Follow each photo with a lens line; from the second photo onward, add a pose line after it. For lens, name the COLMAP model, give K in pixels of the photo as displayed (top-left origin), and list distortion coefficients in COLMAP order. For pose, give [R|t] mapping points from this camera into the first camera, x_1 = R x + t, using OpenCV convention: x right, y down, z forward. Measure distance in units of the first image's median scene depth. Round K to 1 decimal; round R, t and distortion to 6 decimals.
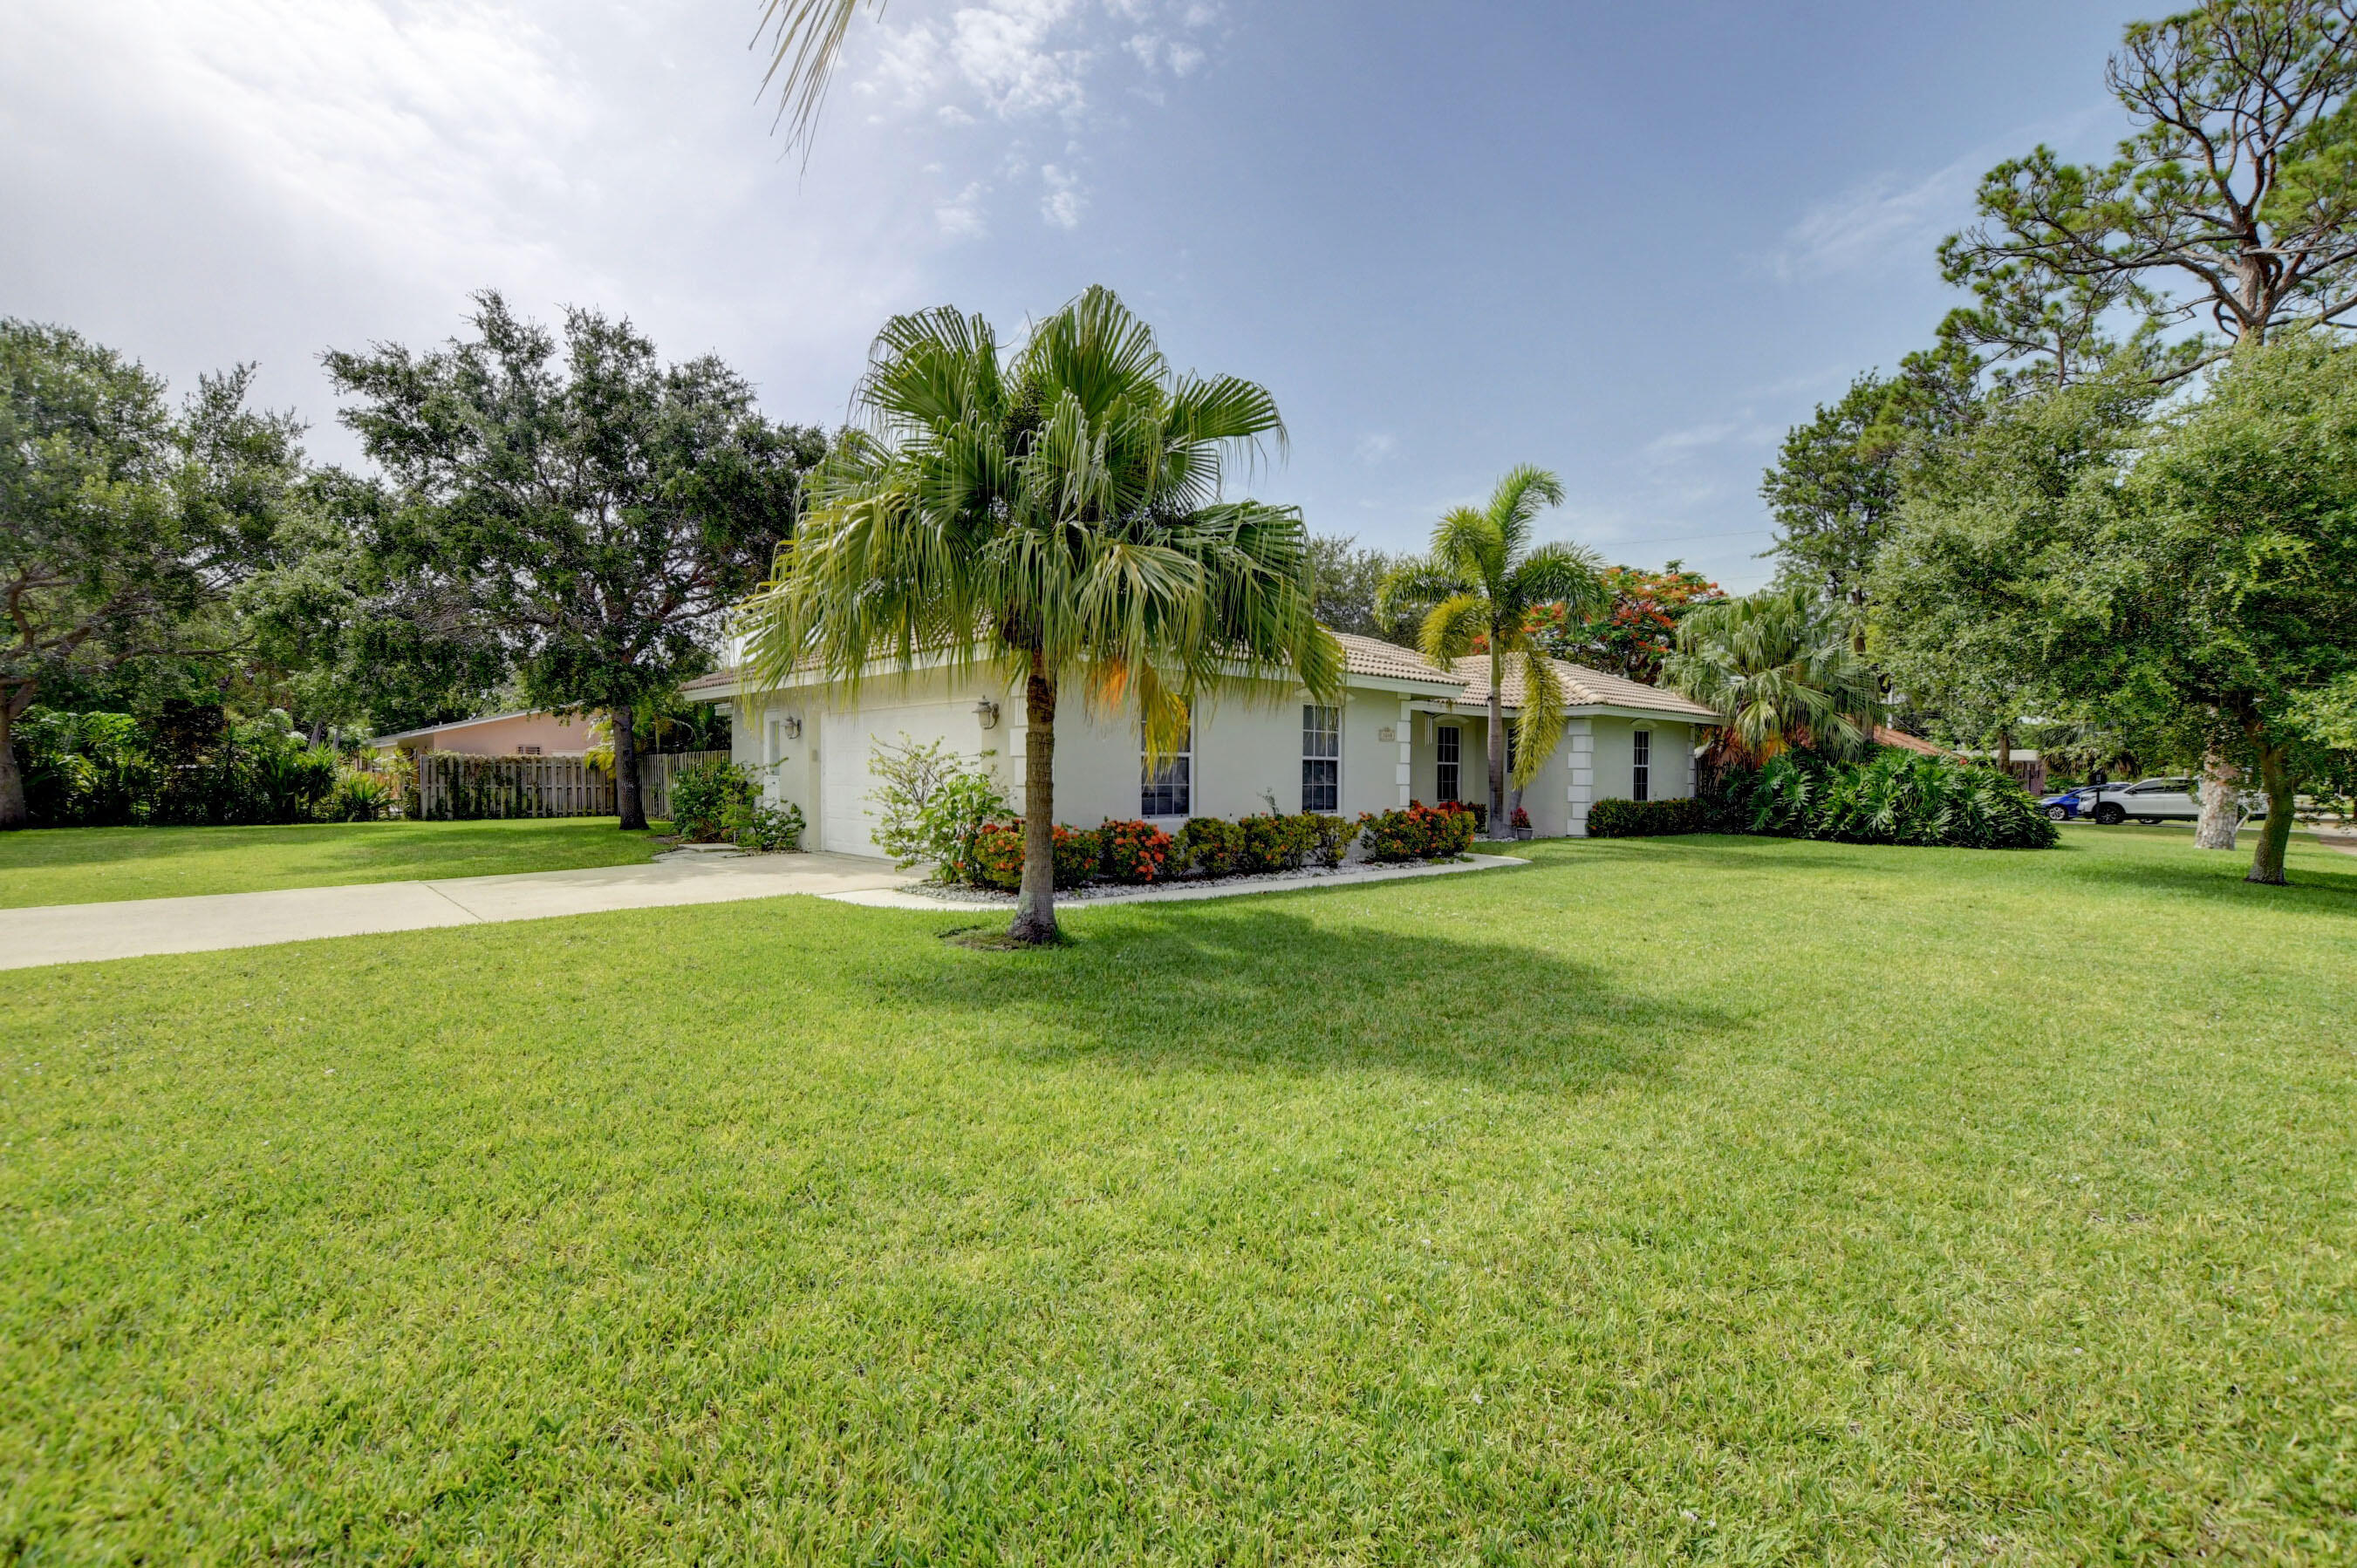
lens RADIAL K [[1039.8, 0, 1177.6], [0, 1039.8, 782.4], [0, 0, 1]] dist [-0.031813, 0.003300]
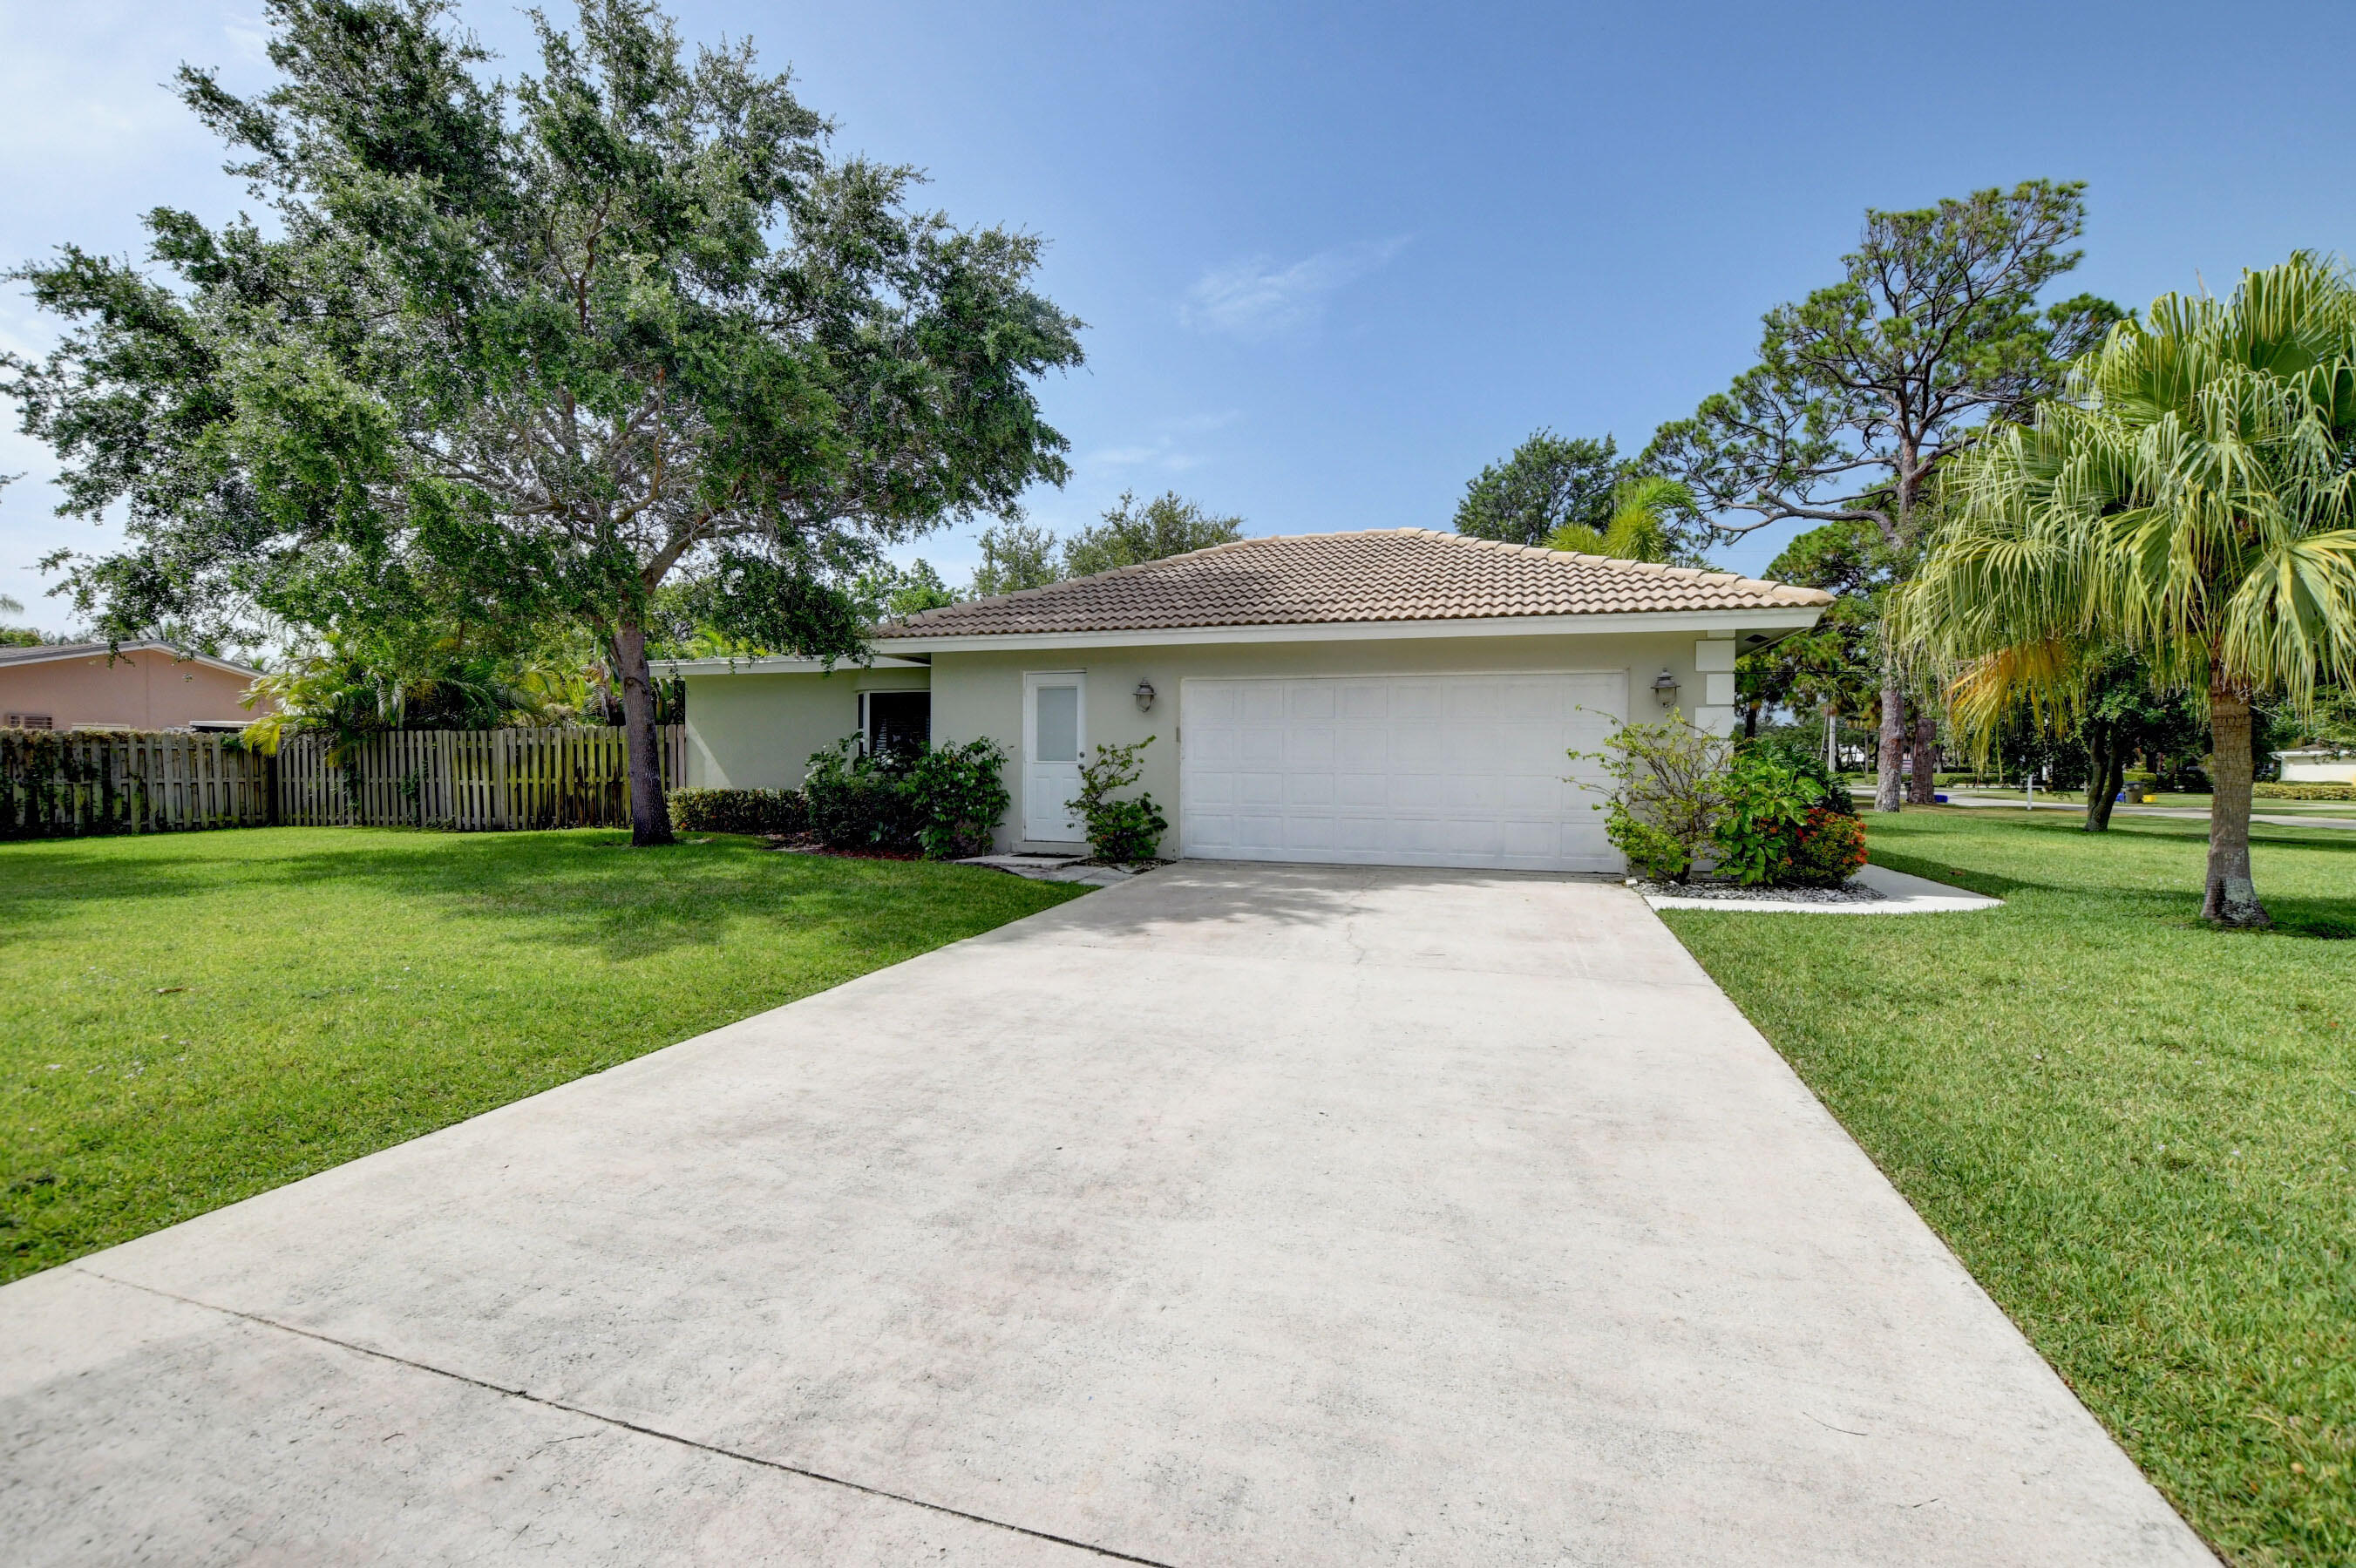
lens RADIAL K [[1039.5, 0, 1178.5], [0, 1039.5, 779.3], [0, 0, 1]] dist [-0.031813, 0.003300]
pose [[0.867735, -0.007326, 0.496973, -0.391364], [0.003892, 0.999961, 0.007946, 0.000519], [-0.497012, -0.004961, 0.867730, 0.178748]]
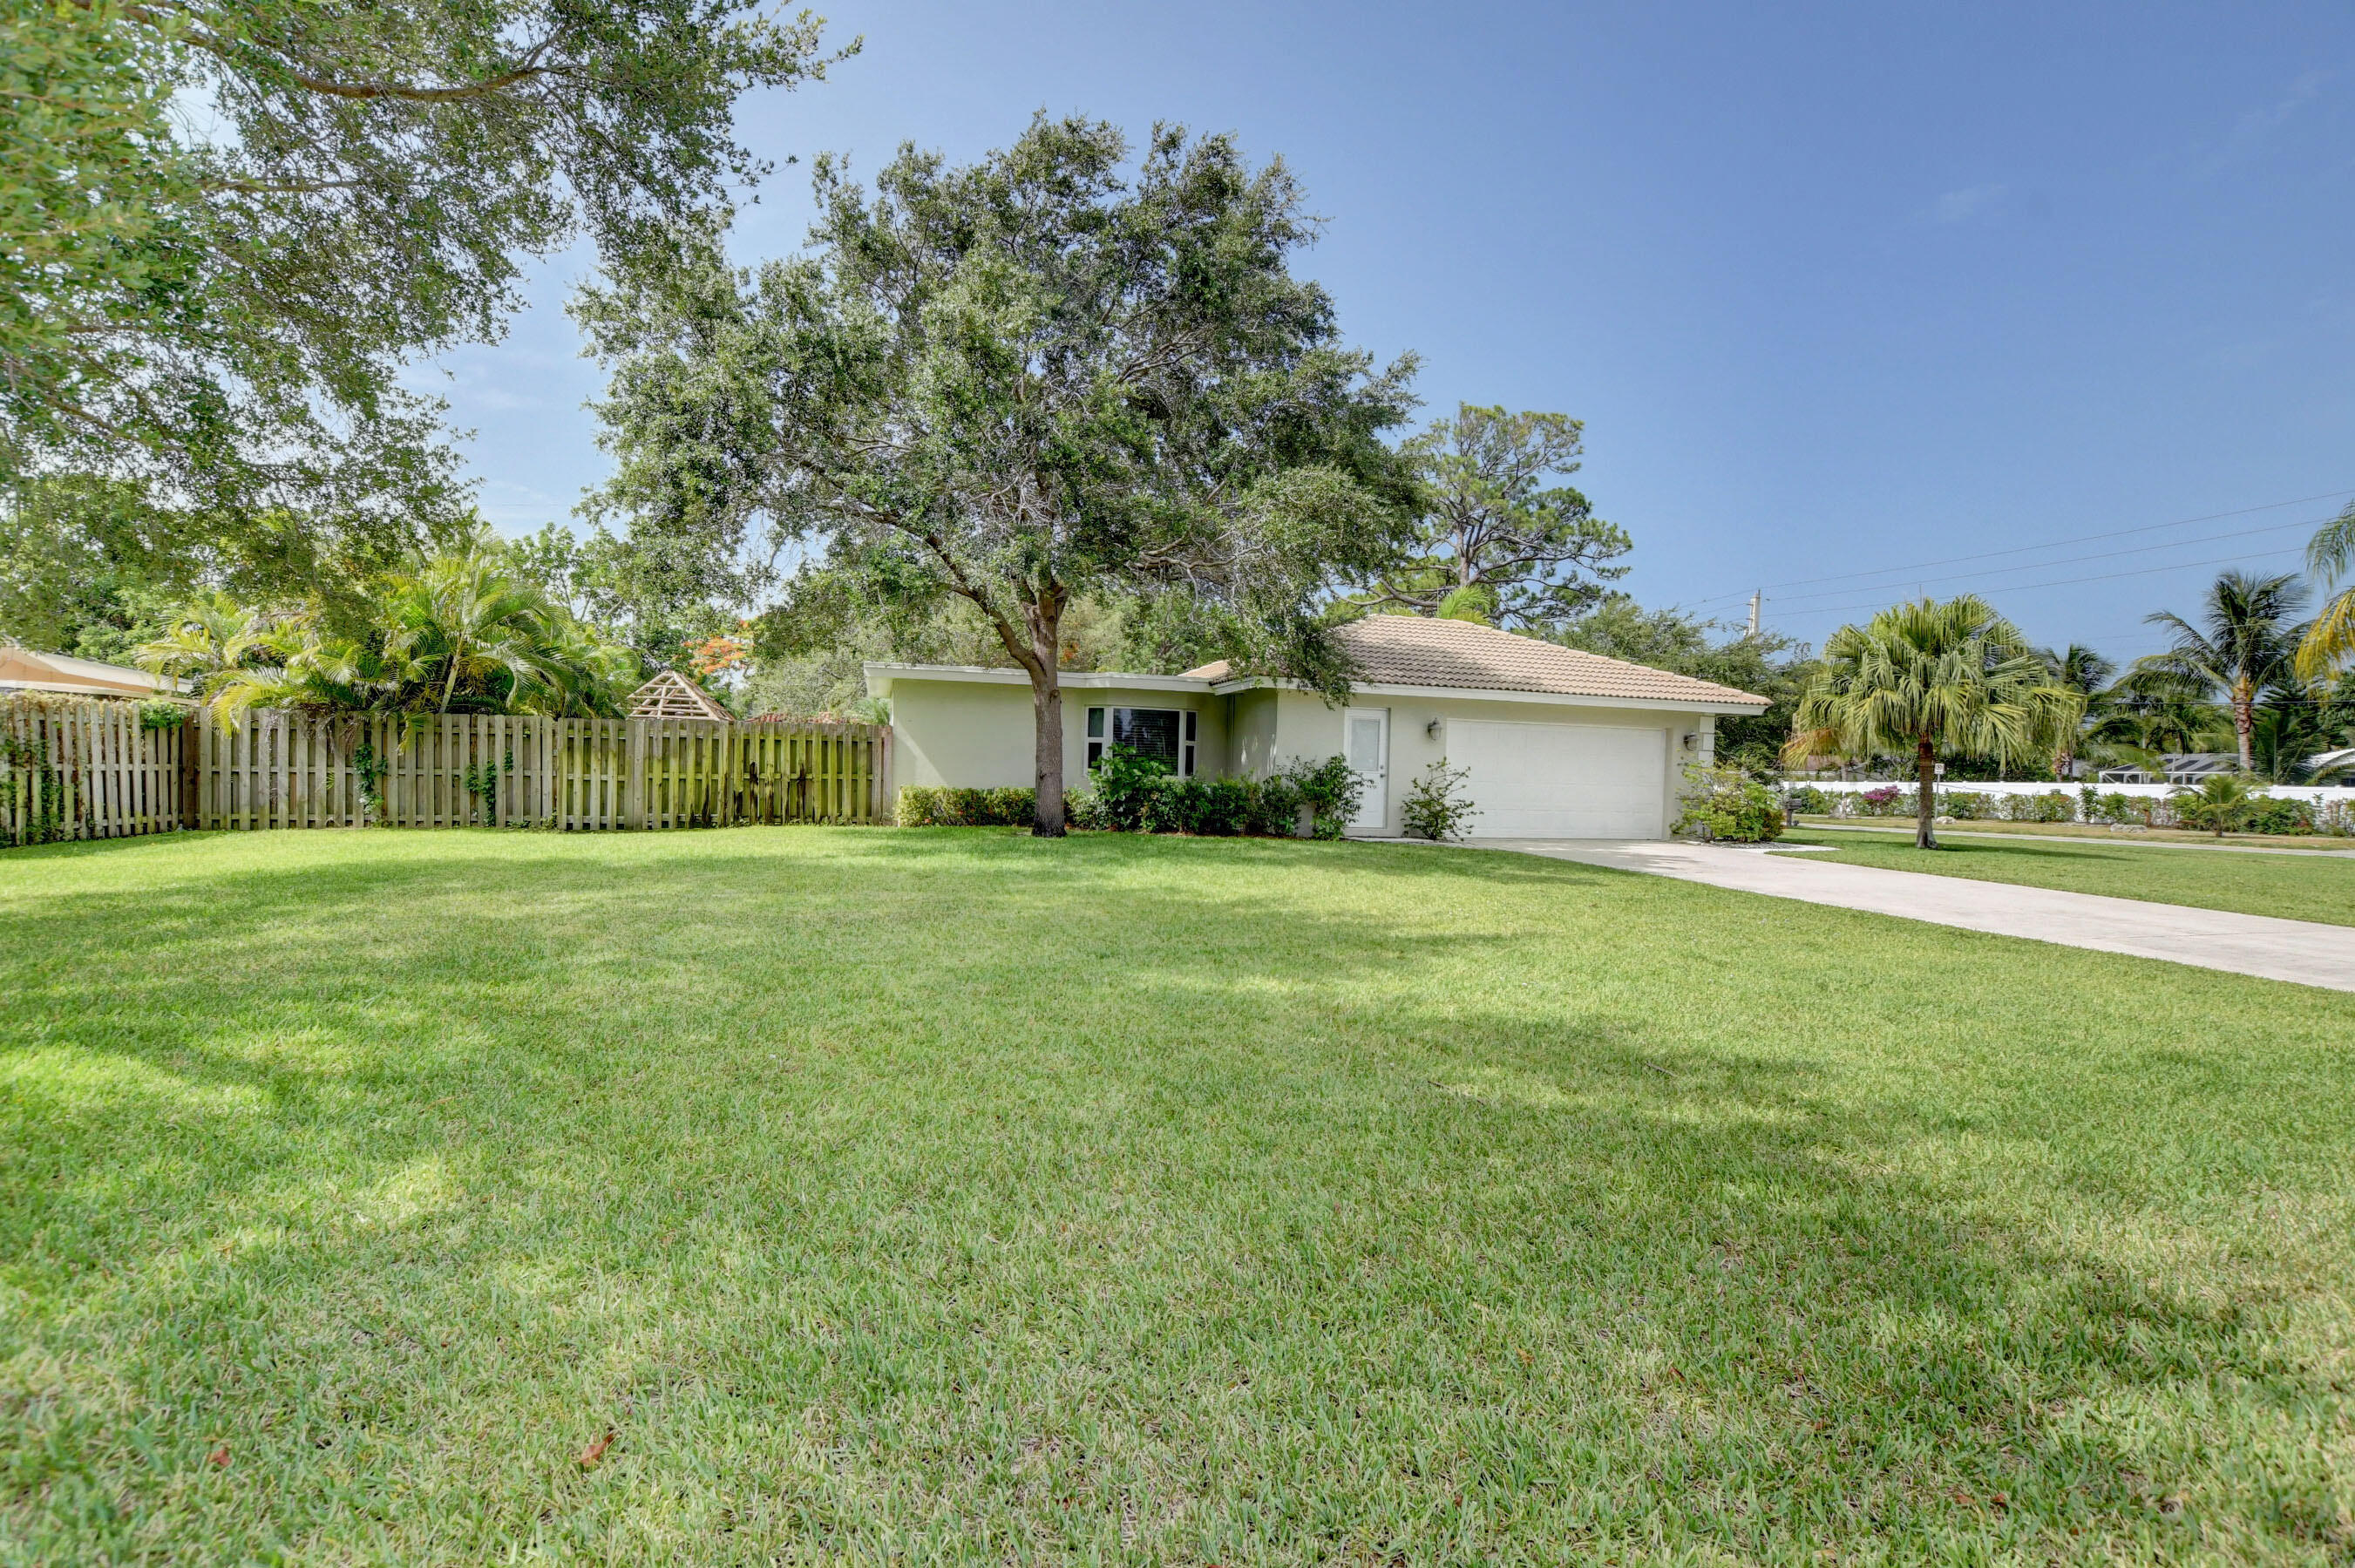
lens RADIAL K [[1039.0, 0, 1176.8], [0, 1039.0, 795.0], [0, 0, 1]] dist [-0.031813, 0.003300]
pose [[0.438420, -0.006854, 0.898744, -0.821373], [-0.015012, 0.999776, 0.014947, 0.002835], [-0.898645, -0.020045, 0.438219, 0.409881]]
